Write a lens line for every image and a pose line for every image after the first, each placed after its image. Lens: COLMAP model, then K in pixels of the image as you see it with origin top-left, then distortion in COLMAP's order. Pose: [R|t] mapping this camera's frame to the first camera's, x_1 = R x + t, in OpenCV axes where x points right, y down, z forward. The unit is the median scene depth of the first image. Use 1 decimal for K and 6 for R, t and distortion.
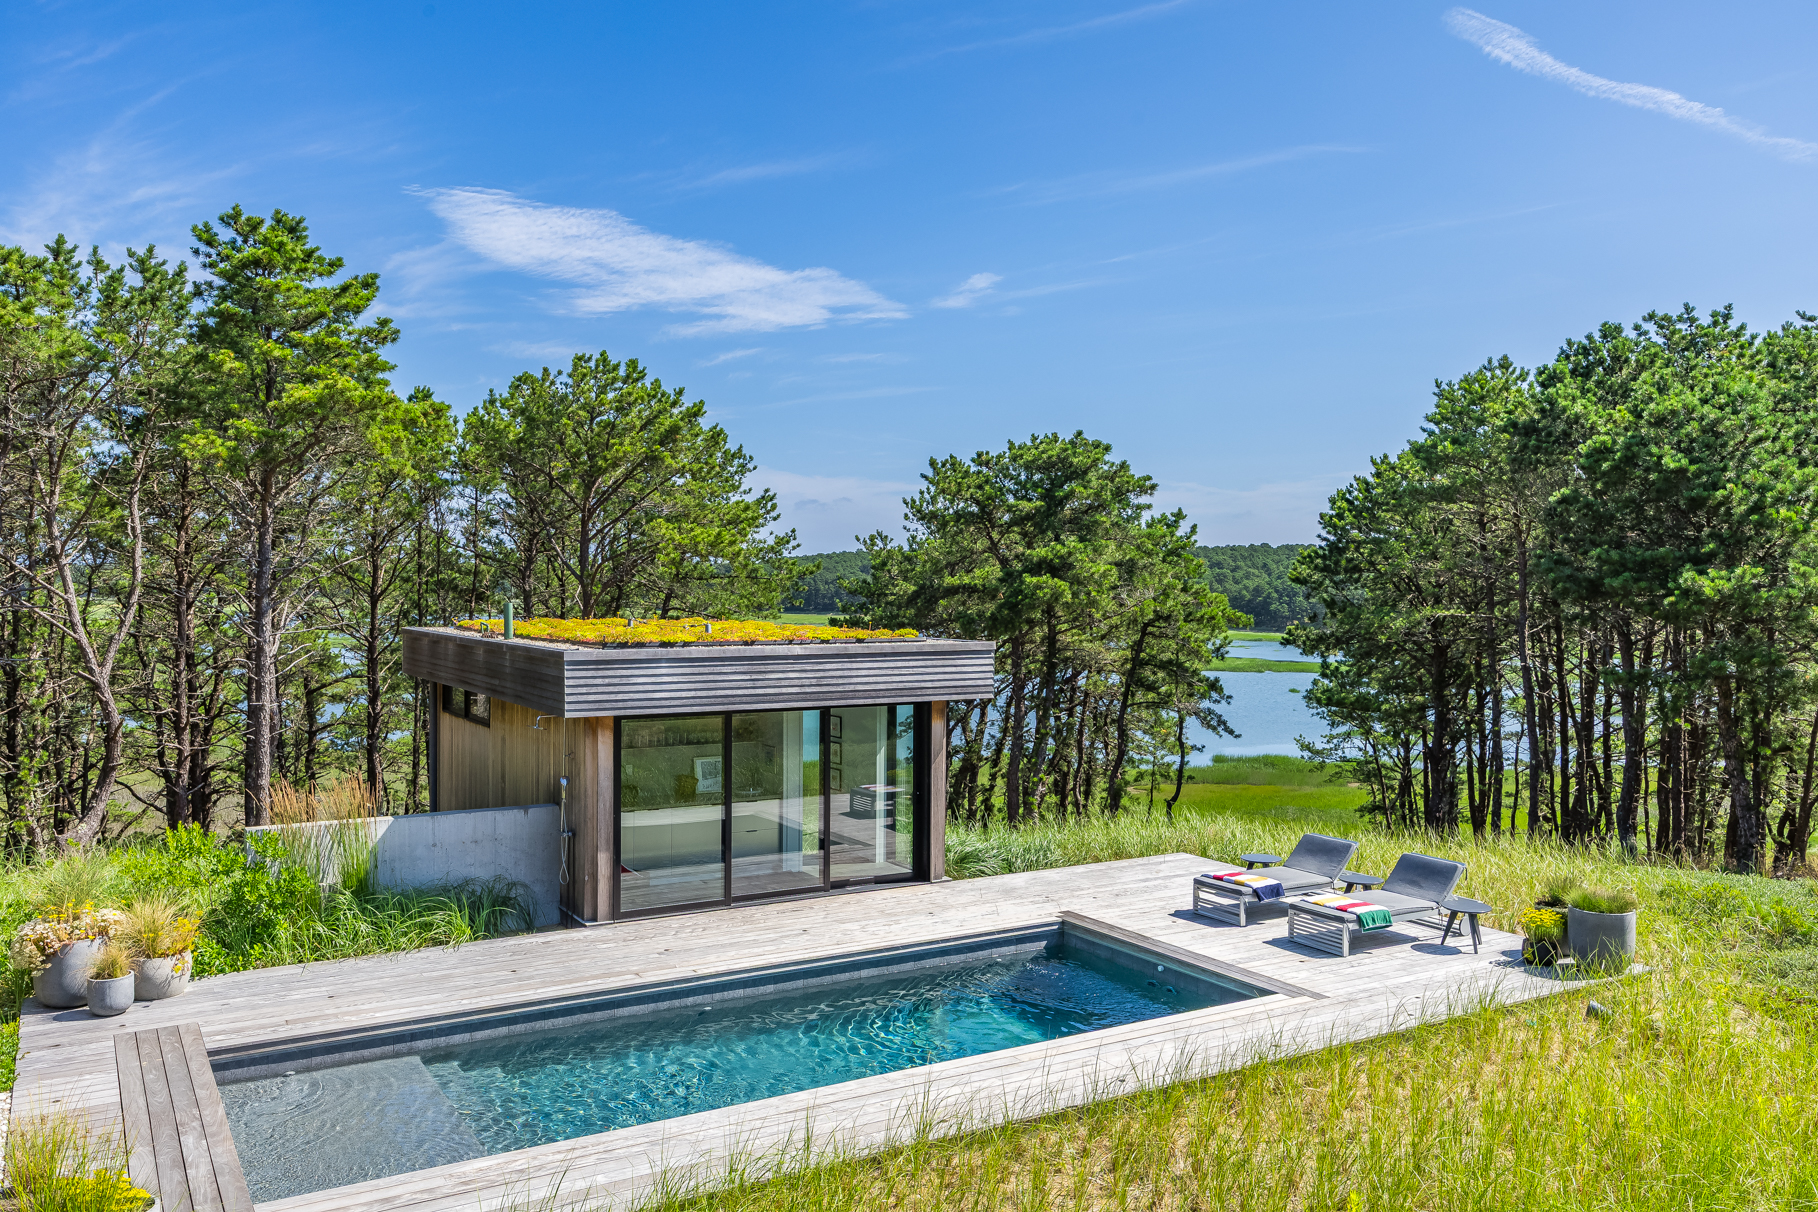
lens RADIAL K [[1387.5, 0, 909.0], [0, 1387.5, 606.0], [0, 0, 1]] dist [0.008898, 0.002521]
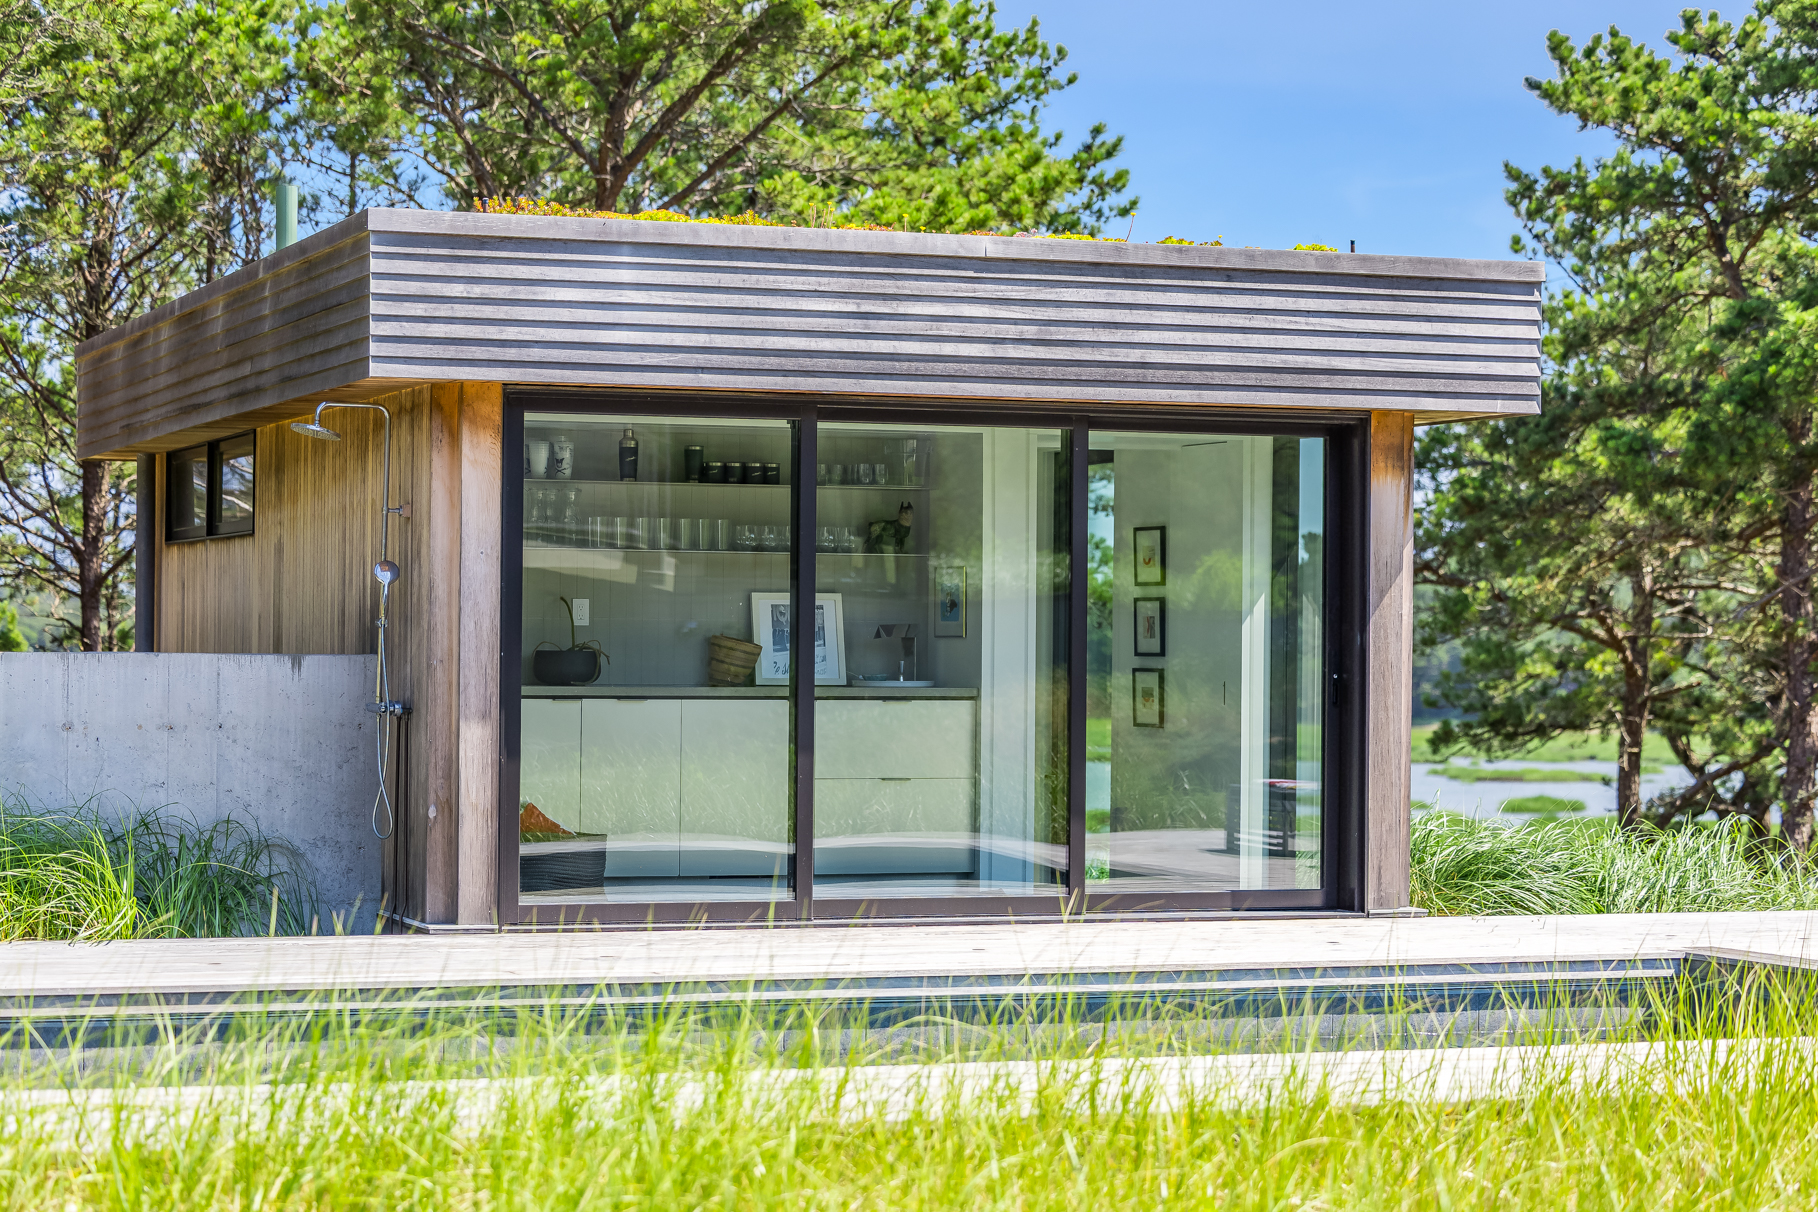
lens RADIAL K [[3946.7, 0, 909.0], [0, 3946.7, 606.0], [0, 0, 1]] dist [-0.065625, -0.193154]
pose [[0.981816, -0.000439, -0.189833, 0.051845], [-0.004840, 0.999614, -0.027346, 0.080048], [0.189772, 0.027768, 0.981435, -0.028647]]
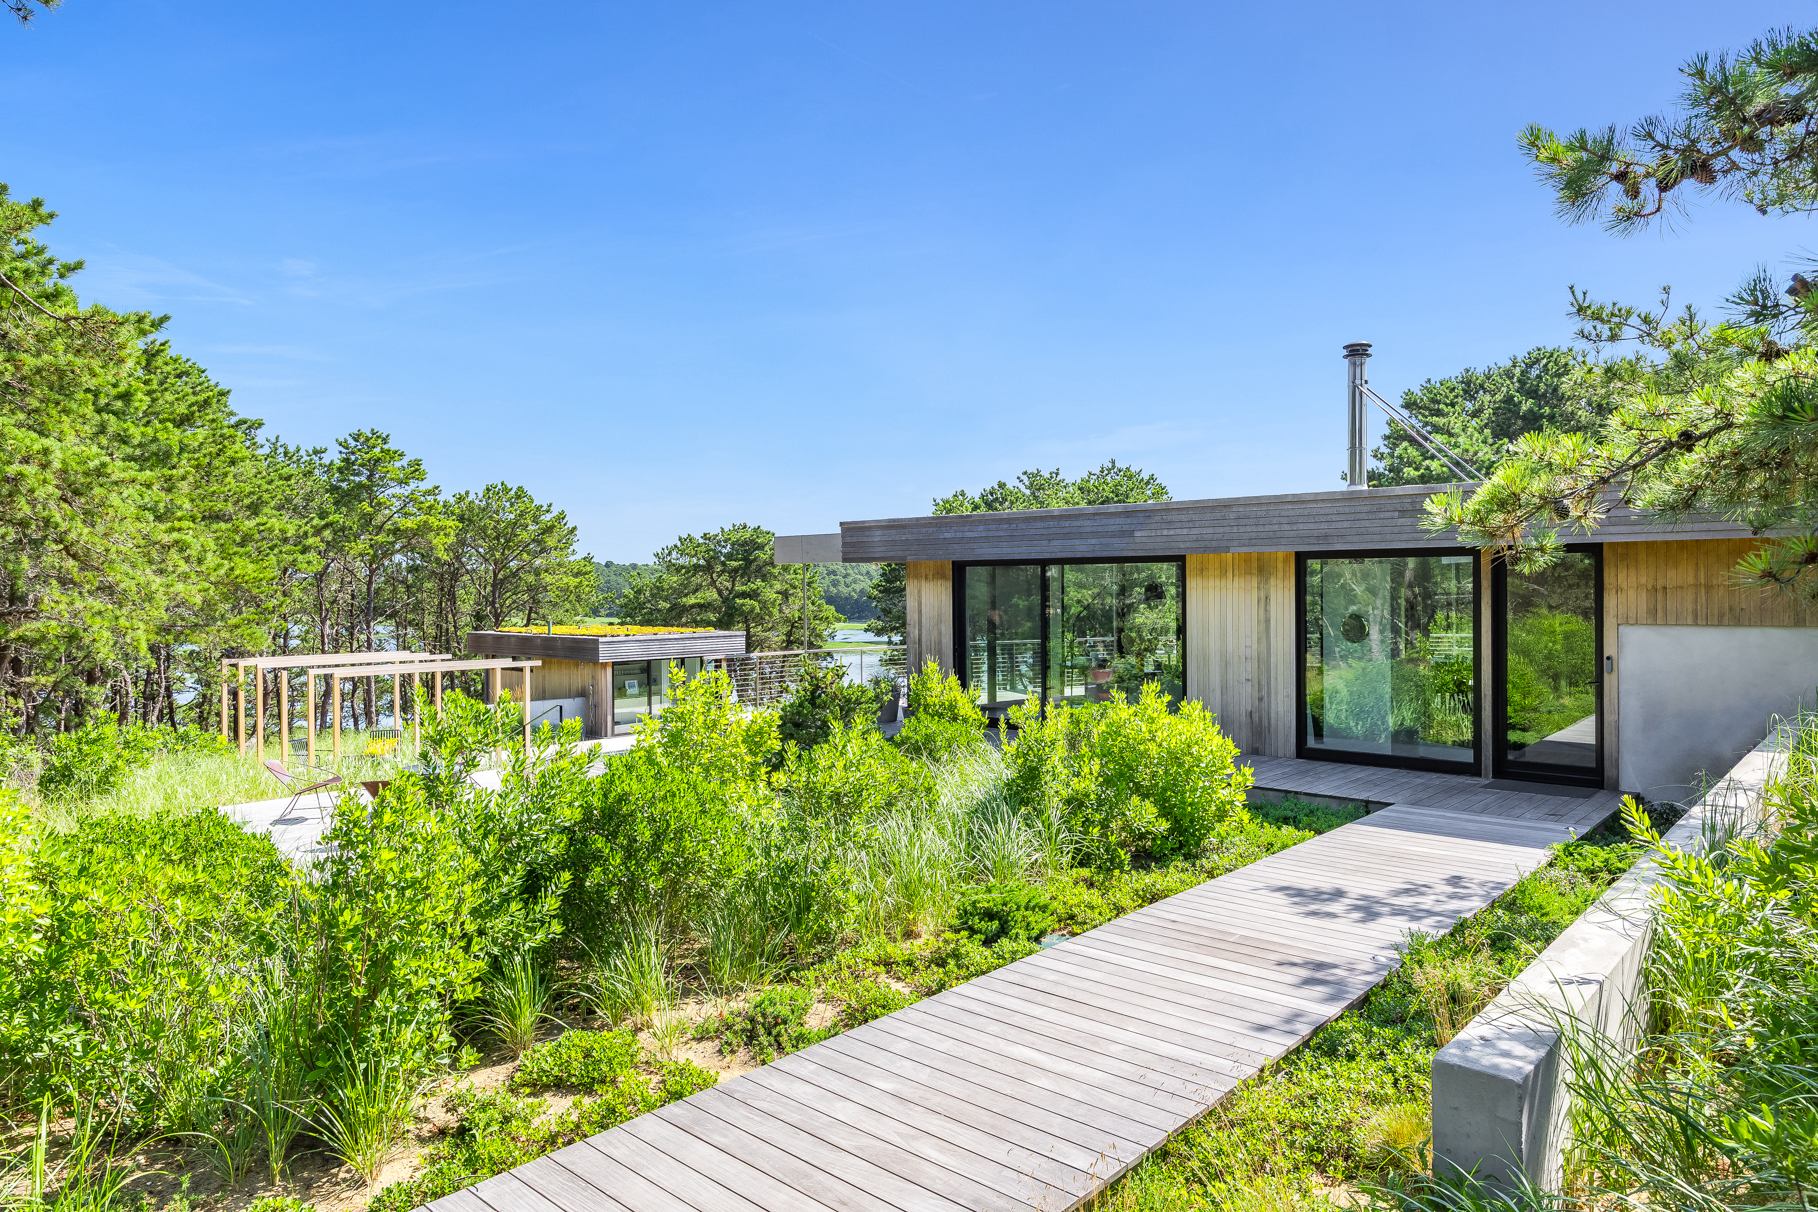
lens RADIAL K [[1118.1, 0, 909.3], [0, 1118.1, 593.7], [0, 0, 1]] dist [0.003026, 0.000238]
pose [[0.959049, -0.015786, 0.282800, -0.130188], [0.018819, 0.999791, -0.008011, -0.012424], [-0.282614, 0.013004, 0.959145, -0.611298]]
